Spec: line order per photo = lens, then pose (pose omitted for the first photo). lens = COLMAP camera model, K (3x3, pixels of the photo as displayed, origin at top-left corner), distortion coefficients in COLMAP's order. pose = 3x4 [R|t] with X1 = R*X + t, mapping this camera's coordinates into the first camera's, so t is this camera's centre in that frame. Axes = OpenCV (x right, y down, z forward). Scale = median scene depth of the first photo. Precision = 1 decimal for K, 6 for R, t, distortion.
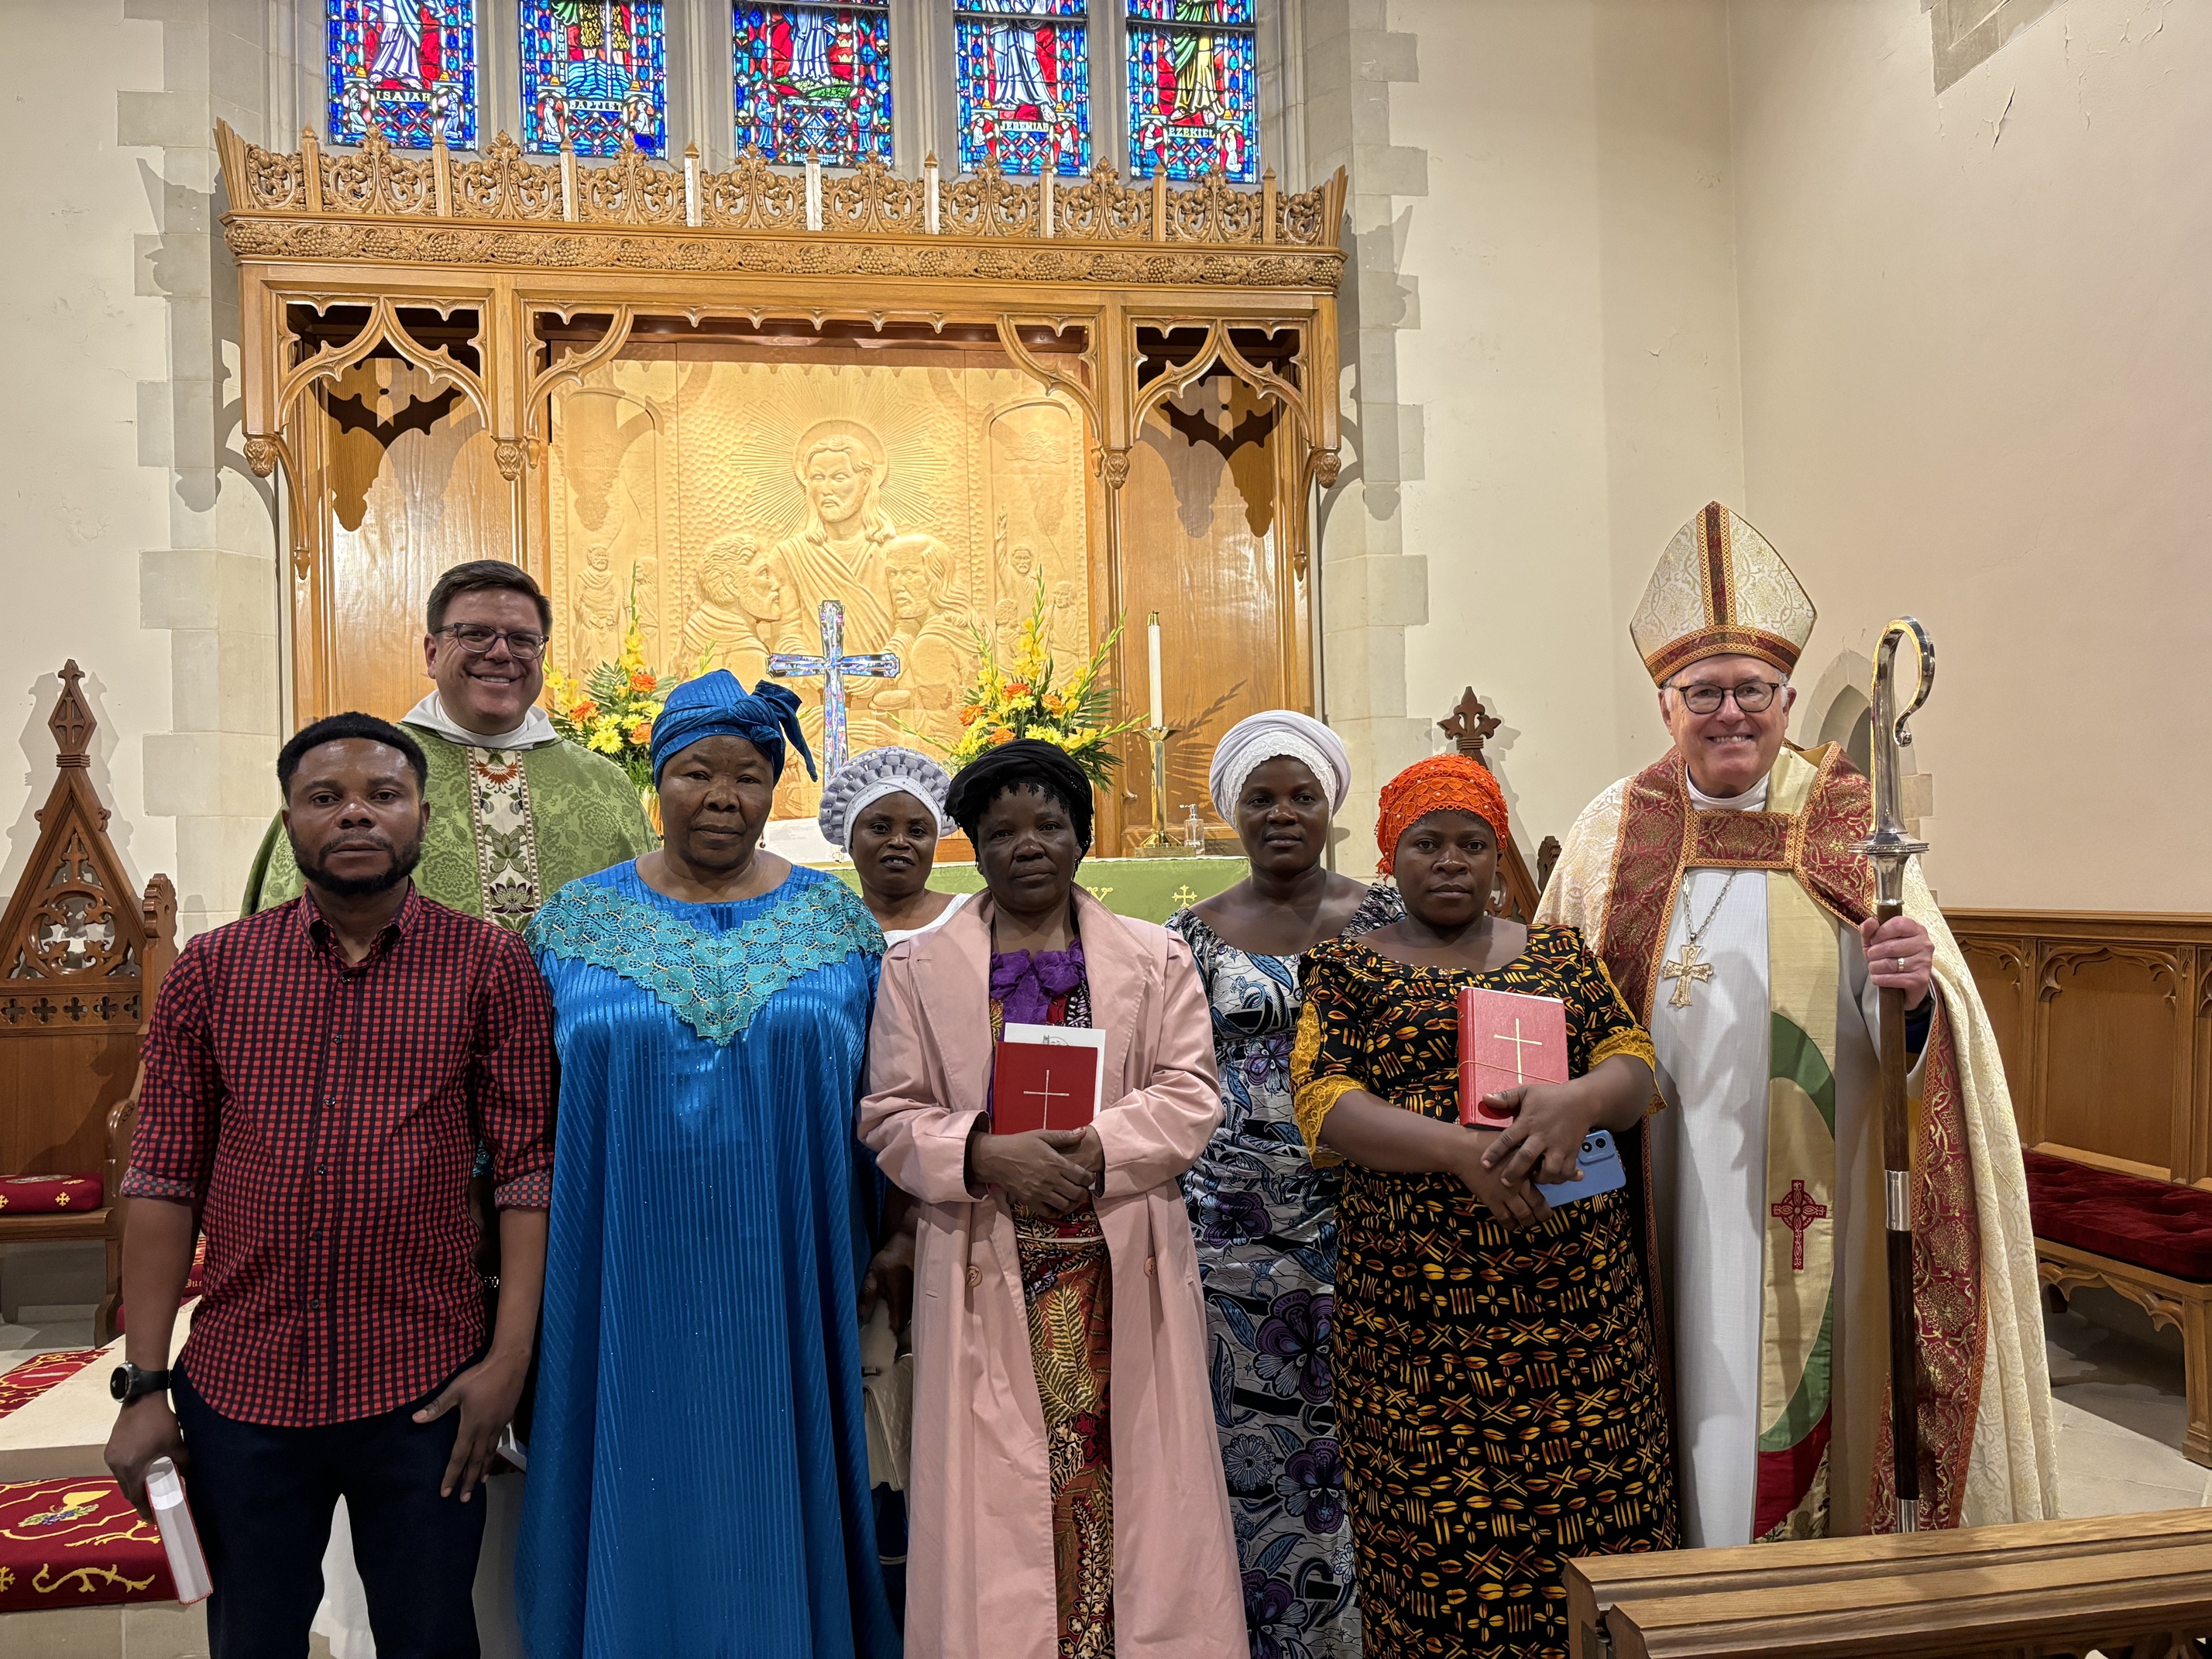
lens RADIAL K [[1462.5, 0, 1106.0], [0, 1462.5, 829.5], [0, 0, 1]] dist [0.001244, 0.001106]
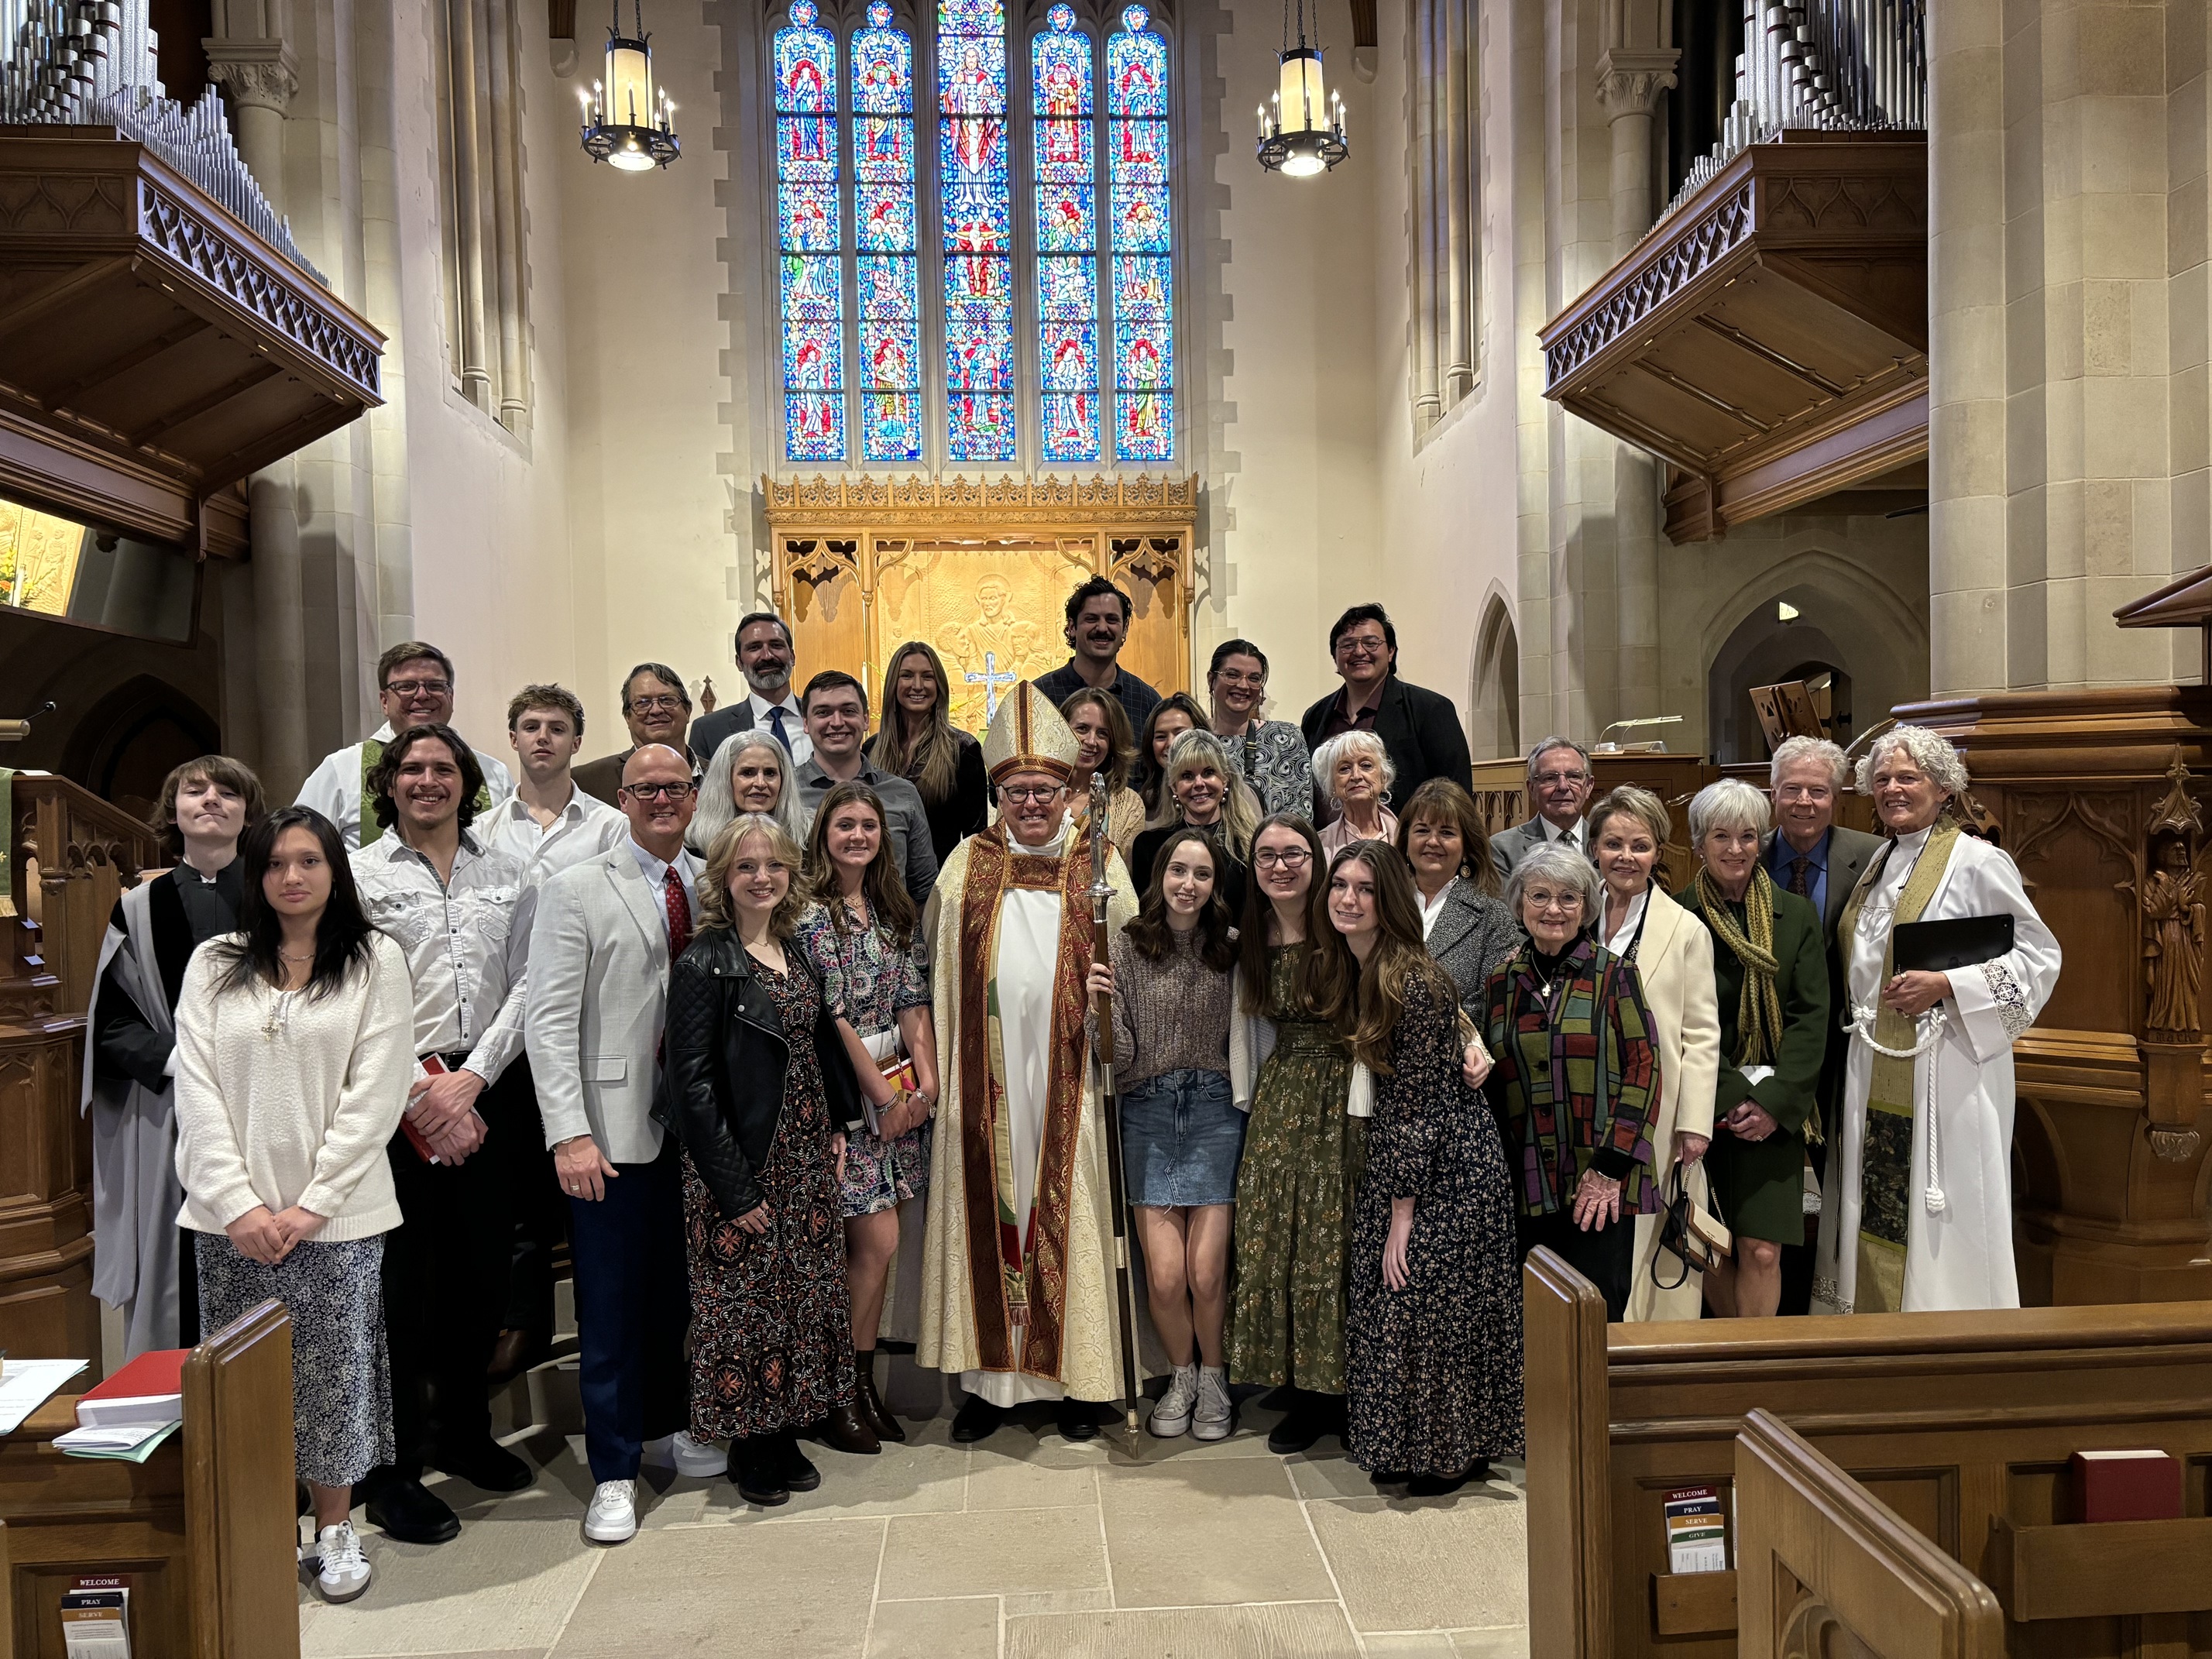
lens RADIAL K [[1666.2, 0, 1135.5], [0, 1666.2, 824.4], [0, 0, 1]] dist [0.074611, -0.064737]
pose [[0.996318, 0.011108, -0.085007, 0.304509], [-0.006843, 0.998710, 0.050309, -0.003549], [0.085456, -0.049543, 0.995109, -1.820469]]
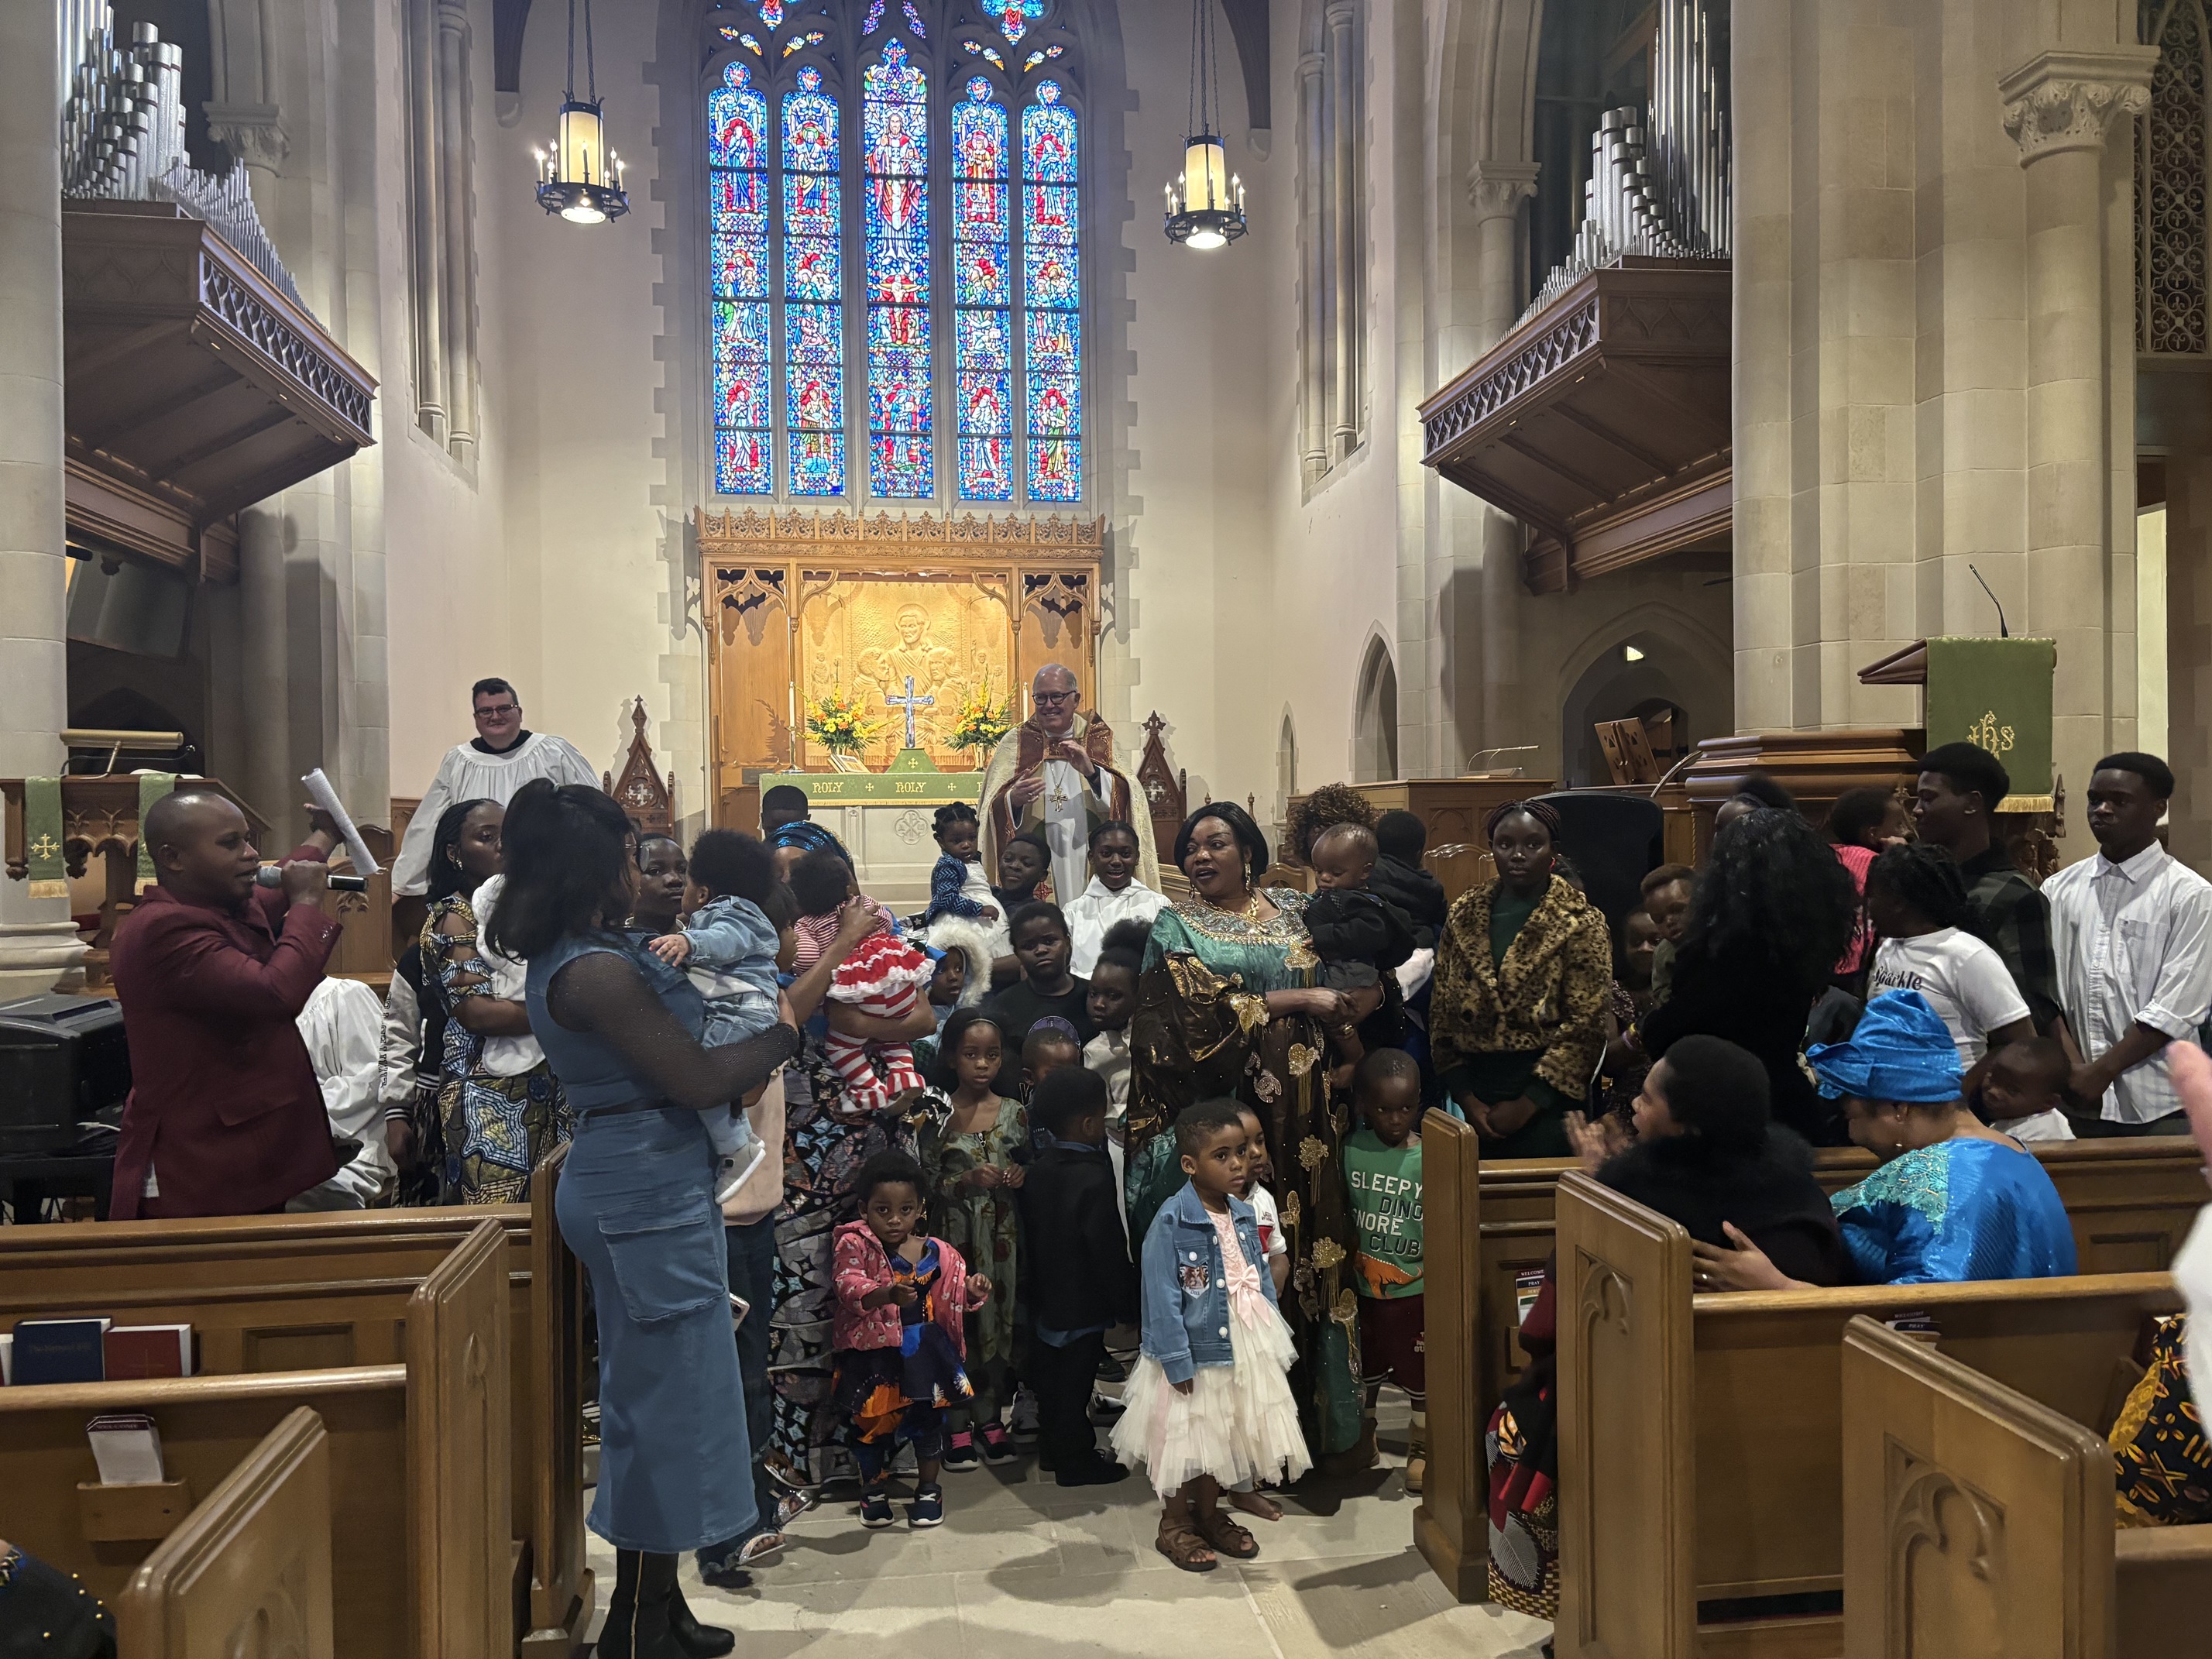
lens RADIAL K [[1662.3, 0, 1135.4], [0, 1662.3, 833.1], [0, 0, 1]] dist [0.083838, -0.085545]
pose [[0.999776, 0.019114, -0.009135, 0.258509], [-0.018718, 0.998958, 0.041620, -0.001880], [0.009921, -0.041440, 0.999092, -2.037530]]
